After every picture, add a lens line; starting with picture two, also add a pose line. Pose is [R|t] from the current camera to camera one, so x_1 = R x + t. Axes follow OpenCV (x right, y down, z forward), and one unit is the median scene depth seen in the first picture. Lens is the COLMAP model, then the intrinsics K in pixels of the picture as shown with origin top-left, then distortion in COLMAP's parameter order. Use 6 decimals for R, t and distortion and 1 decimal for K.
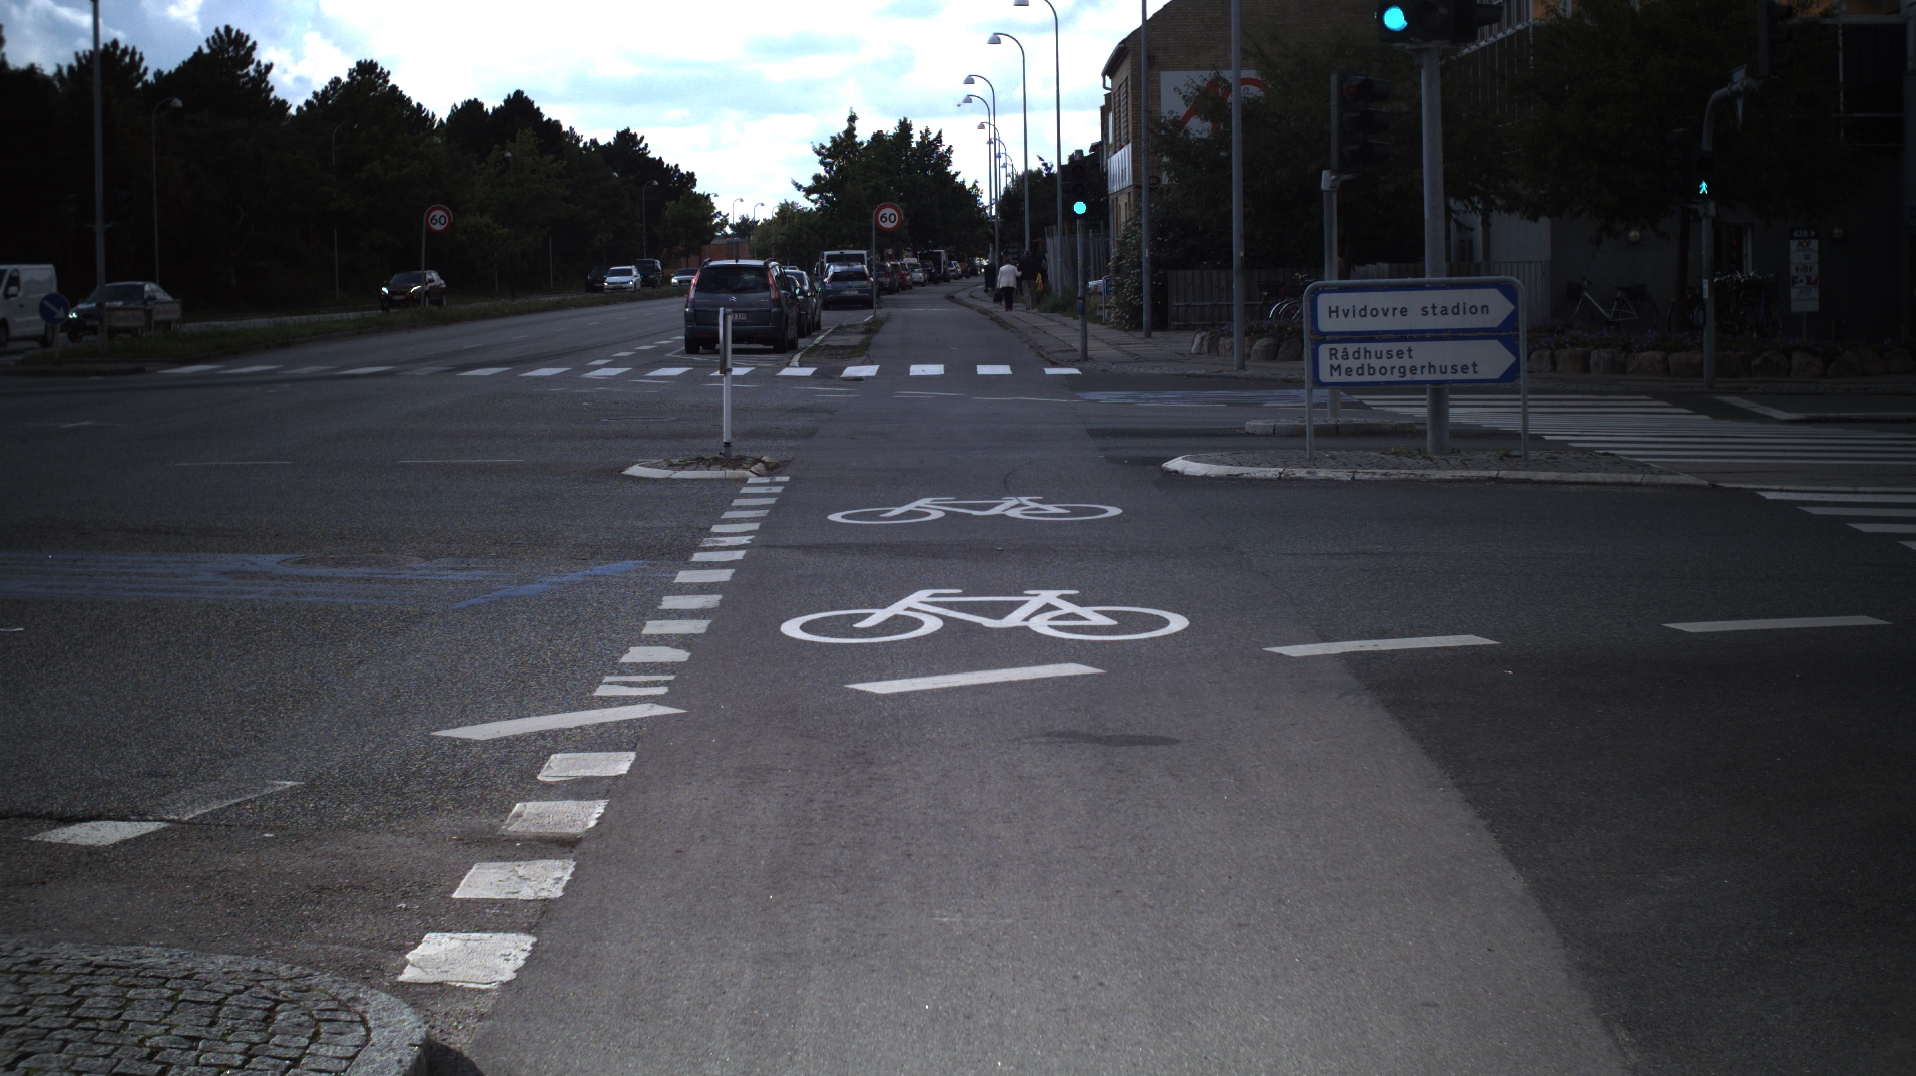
lens RADIAL K [[3639.0, 0, 958.0], [0, 3639.0, 538.0], [0, 0, 1]] dist [-0.284461, 0.271528]
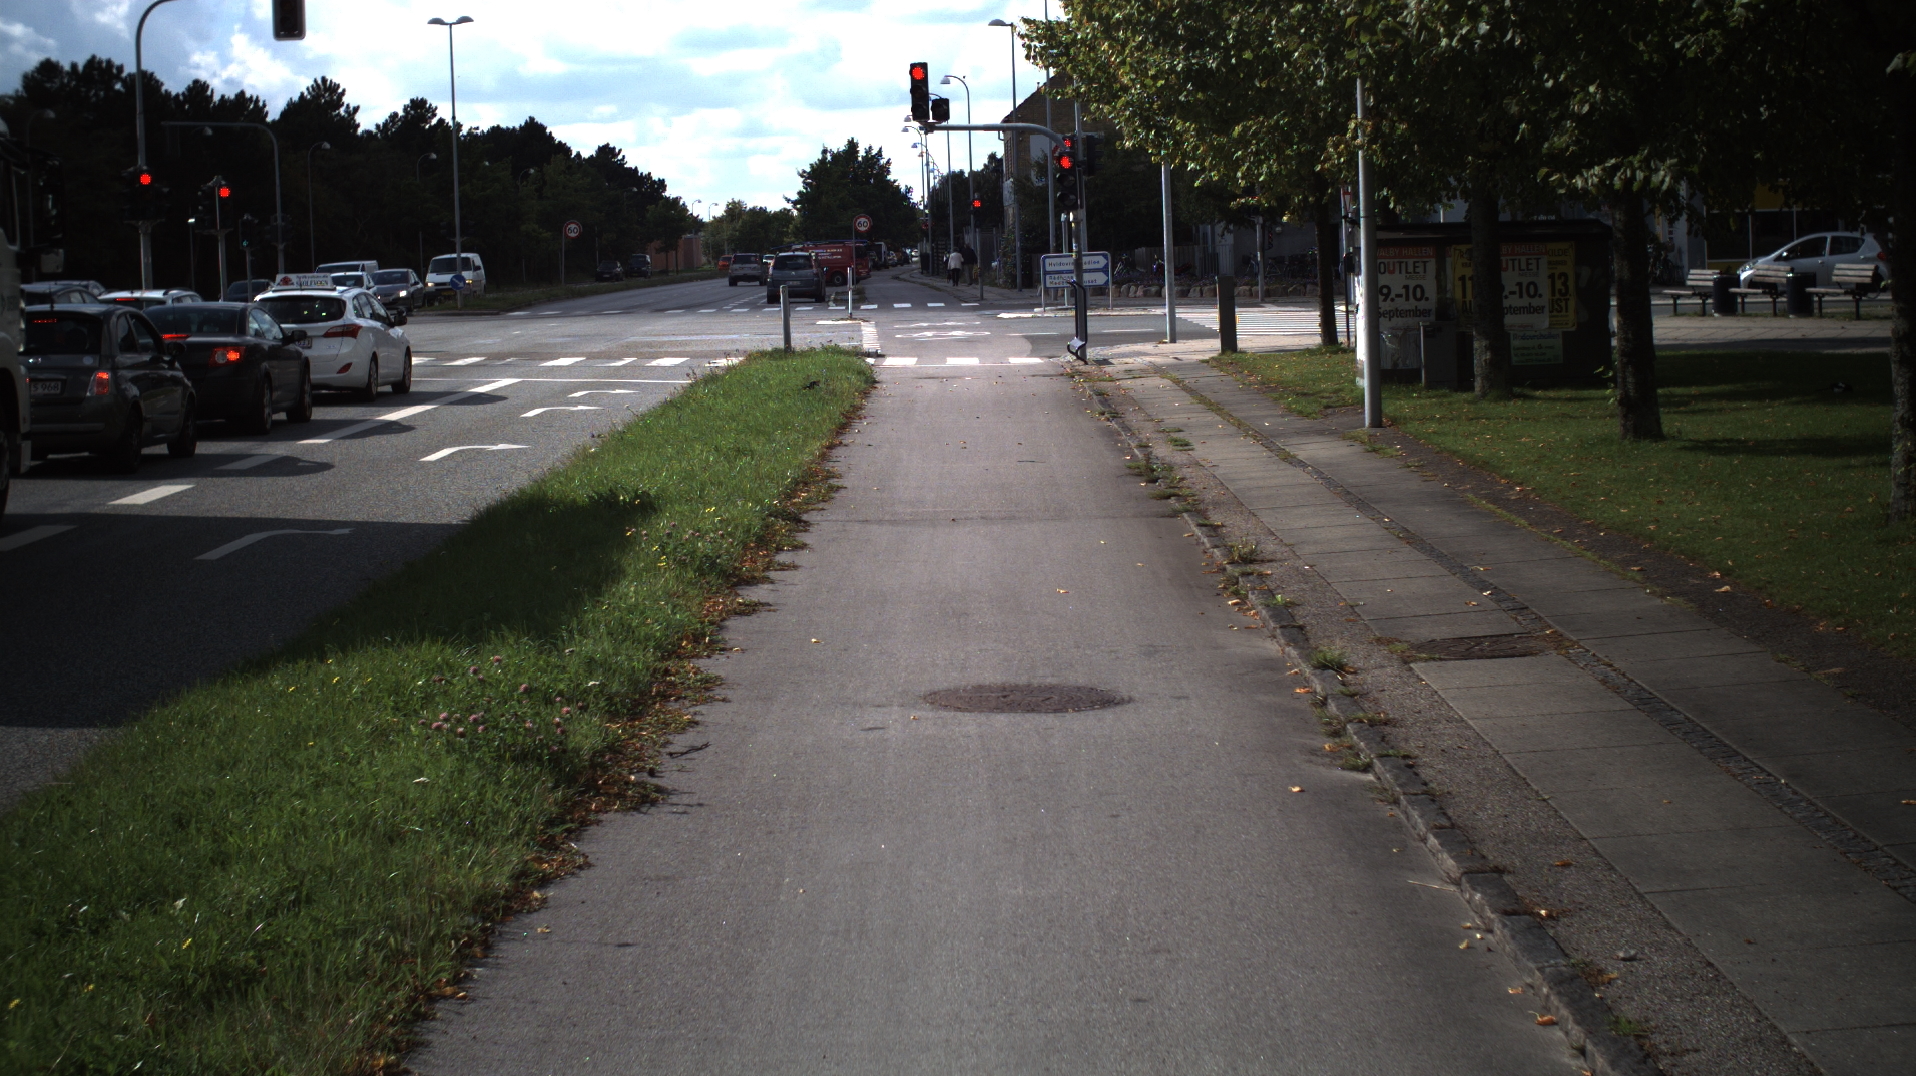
lens RADIAL K [[3639.0, 0, 958.0], [0, 3639.0, 538.0], [0, 0, 1]] dist [-0.284461, 0.271528]
pose [[0.999632, -0.019379, 0.018985, -0.007423], [0.019325, 0.999809, 0.003026, 0.030588], [-0.019040, -0.002658, 0.999815, -0.400863]]
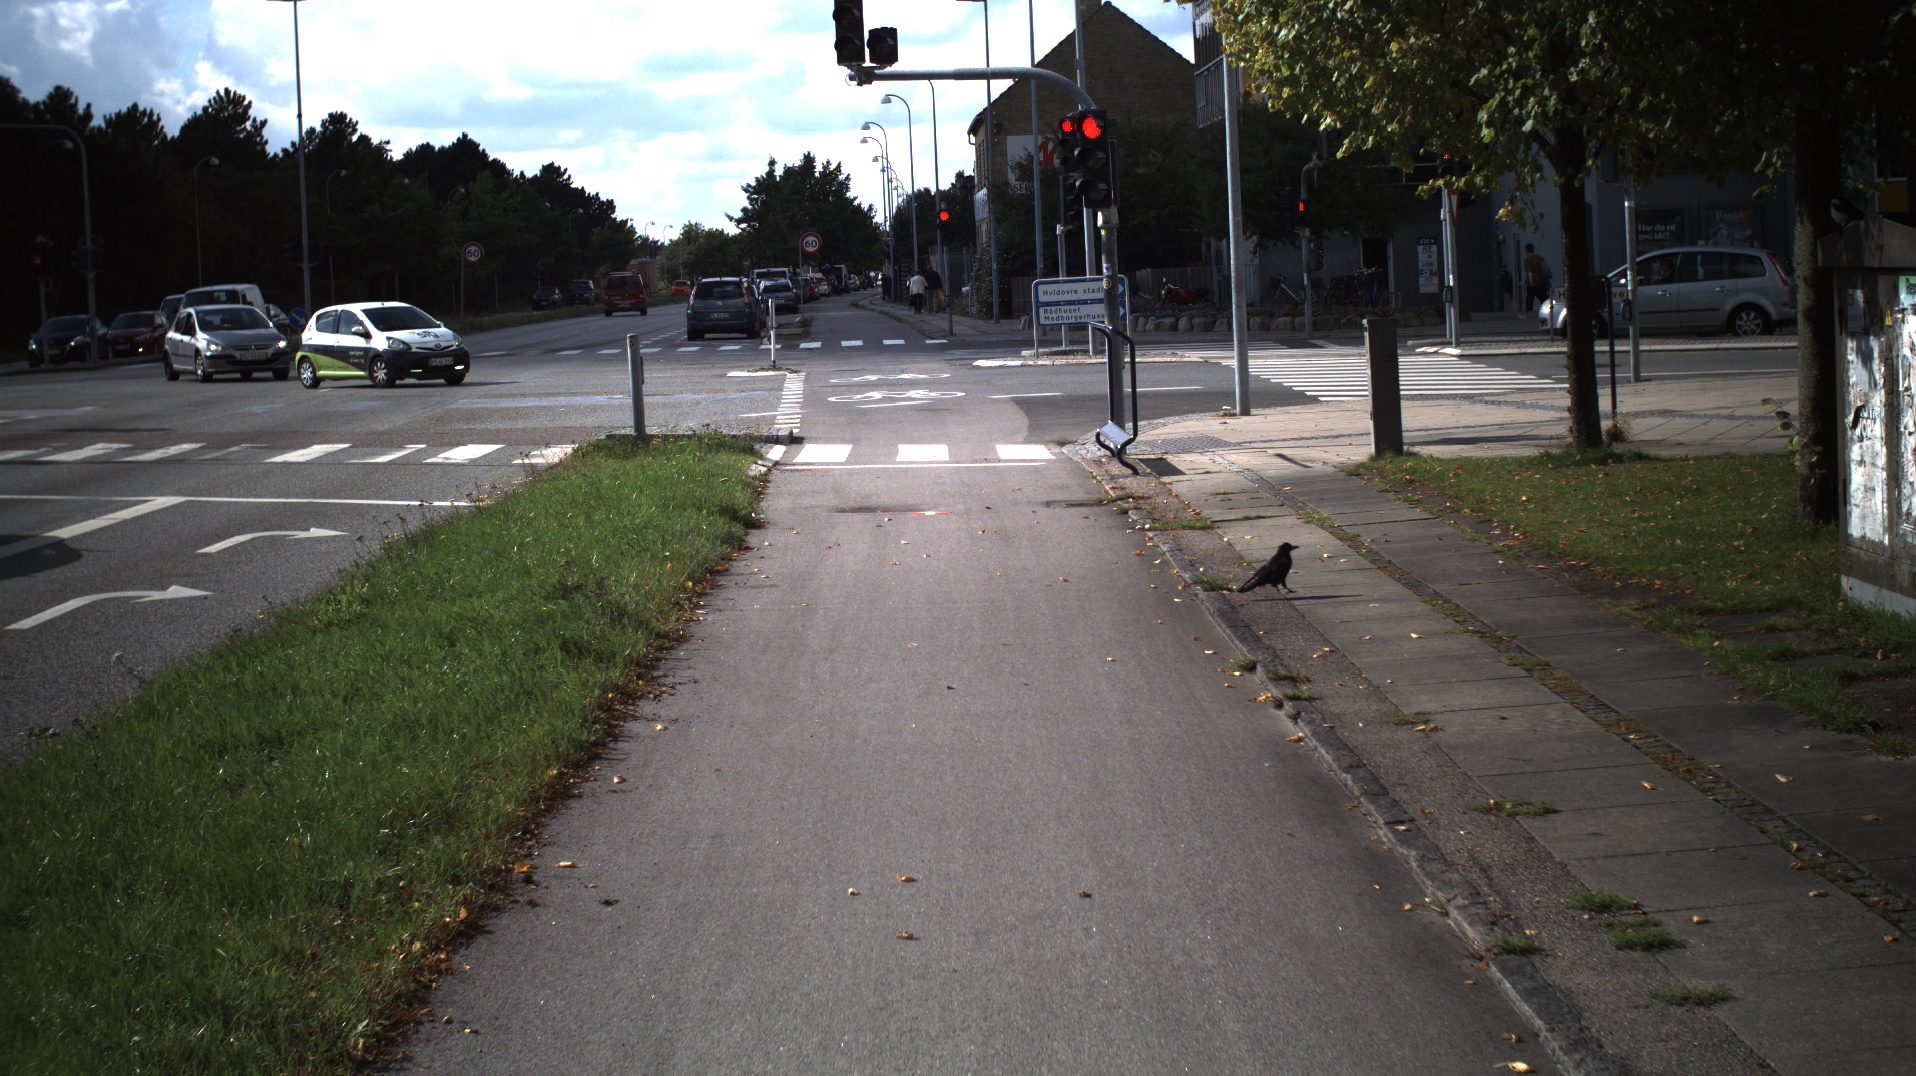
lens RADIAL K [[3639.0, 0, 958.0], [0, 3639.0, 538.0], [0, 0, 1]] dist [-0.284461, 0.271528]
pose [[0.999268, -0.026663, 0.027431, -0.003270], [0.026753, 0.999638, -0.002942, 0.018226], [-0.027343, 0.003673, 0.999619, -0.240818]]
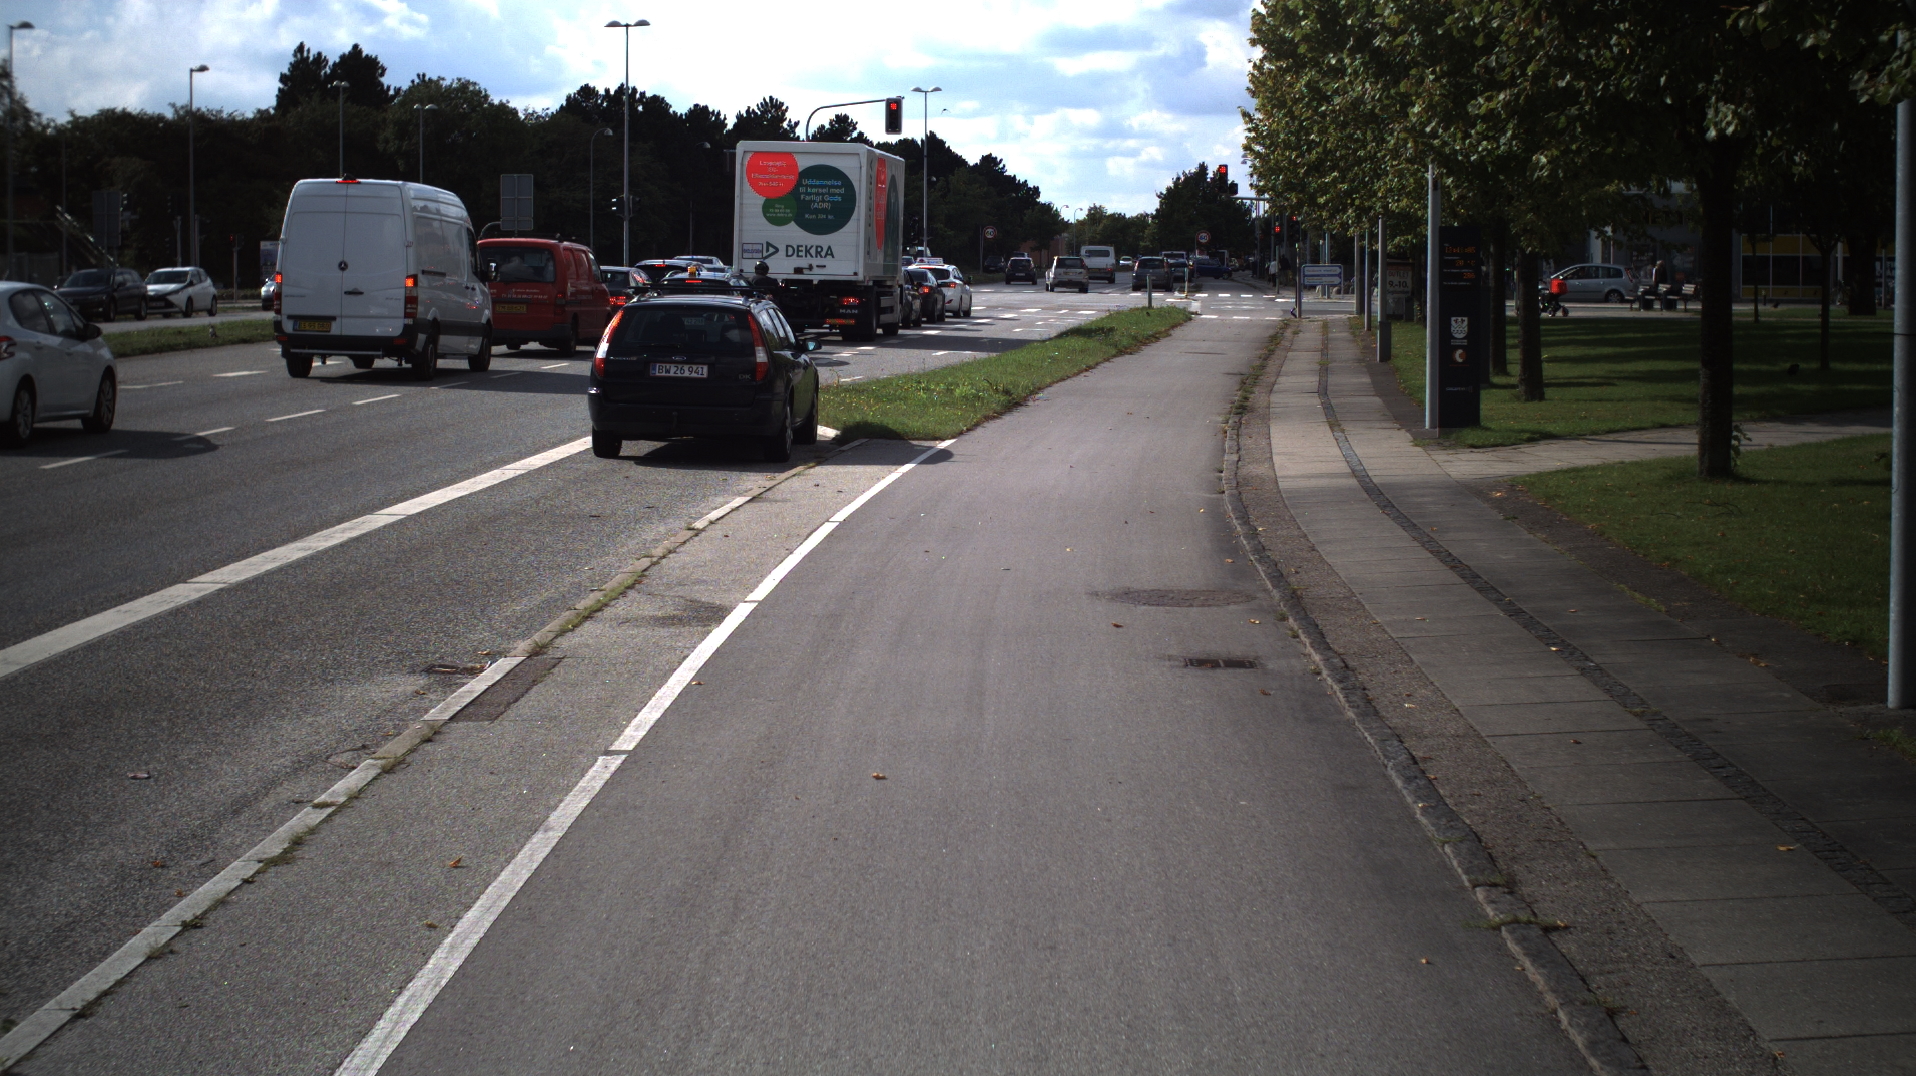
lens RADIAL K [[3639.0, 0, 958.0], [0, 3639.0, 538.0], [0, 0, 1]] dist [-0.284461, 0.271528]
pose [[0.996880, 0.025423, -0.074726, 0.000464], [-0.025284, 0.999676, 0.002803, 0.060468], [0.074773, -0.000905, 0.997200, -0.800157]]
